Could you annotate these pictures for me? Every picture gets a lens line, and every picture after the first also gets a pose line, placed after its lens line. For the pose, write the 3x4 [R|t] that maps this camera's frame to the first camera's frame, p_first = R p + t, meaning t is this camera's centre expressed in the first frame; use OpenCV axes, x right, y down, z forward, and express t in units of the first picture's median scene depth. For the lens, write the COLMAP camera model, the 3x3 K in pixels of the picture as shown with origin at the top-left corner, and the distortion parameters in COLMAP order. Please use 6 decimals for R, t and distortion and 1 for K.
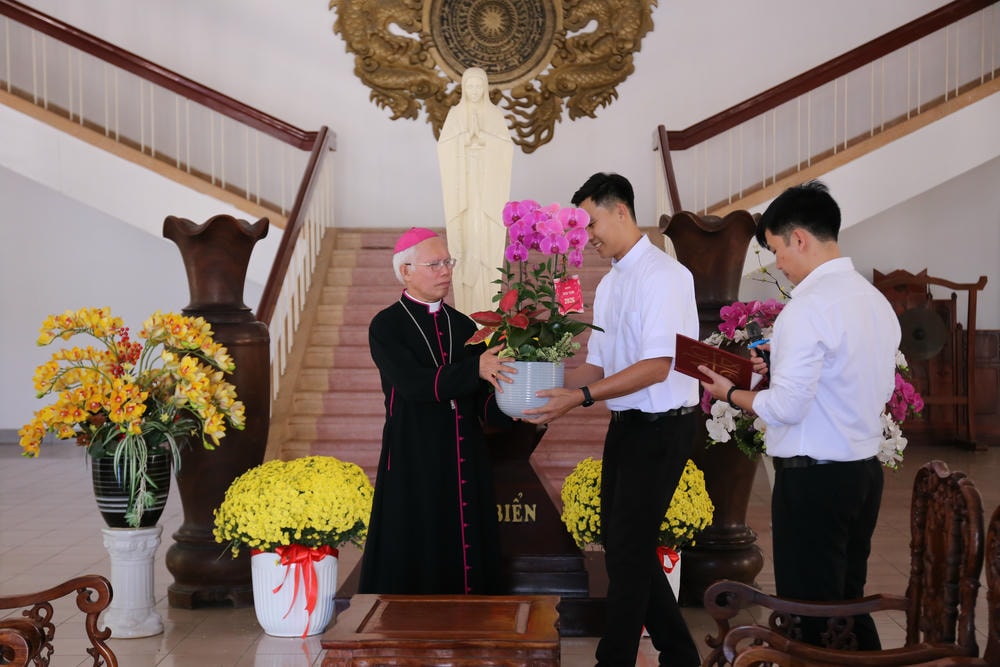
lens RADIAL K [[1596.8, 0, 500.0], [0, 1596.8, 333.5], [0, 0, 1]] dist [0.106930, 0.021299]
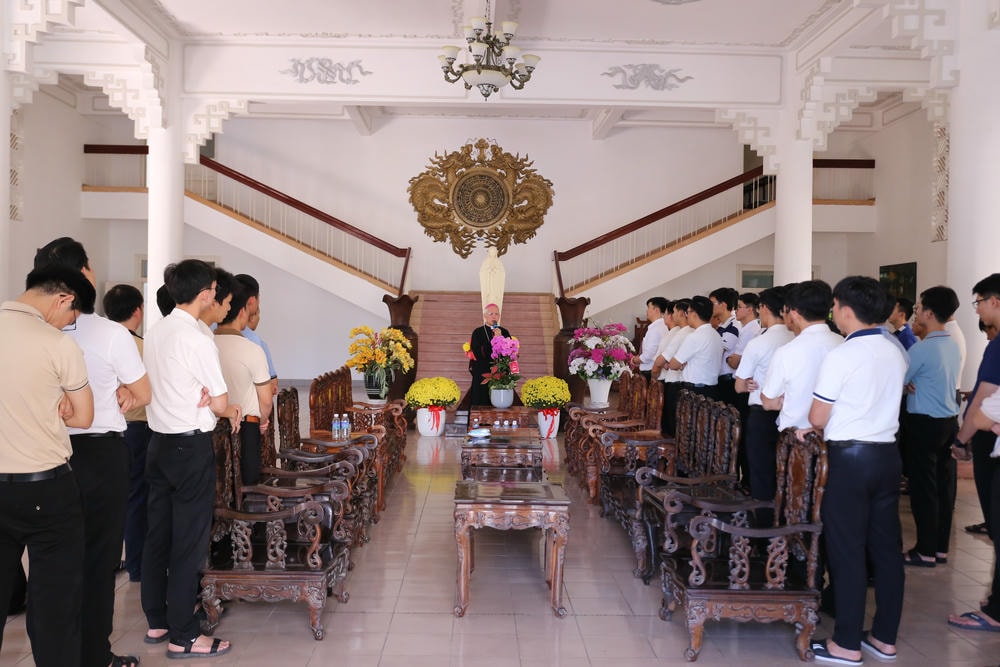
lens RADIAL K [[999.8, 0, 500.0], [0, 999.8, 333.5], [0, 0, 1]] dist [-0.001105, -0.000839]
pose [[0.998635, 0.019923, 0.048273, -0.055414], [-0.019439, 0.999756, -0.010467, 0.007553], [-0.048470, 0.009515, 0.998779, -0.519161]]
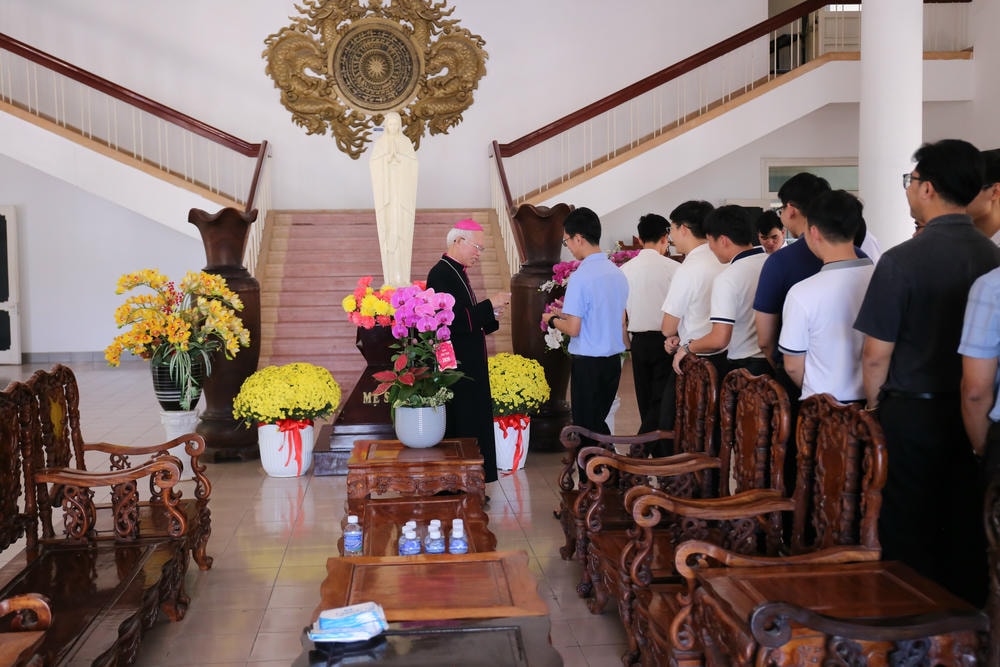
lens RADIAL K [[1145.1, 0, 500.0], [0, 1145.1, 333.5], [0, 0, 1]] dist [0.025555, 0.040910]
pose [[0.992430, -0.018226, 0.121455, -0.032596], [0.012492, 0.998778, 0.047807, -0.001866], [-0.122178, -0.045927, 0.991445, -0.079926]]
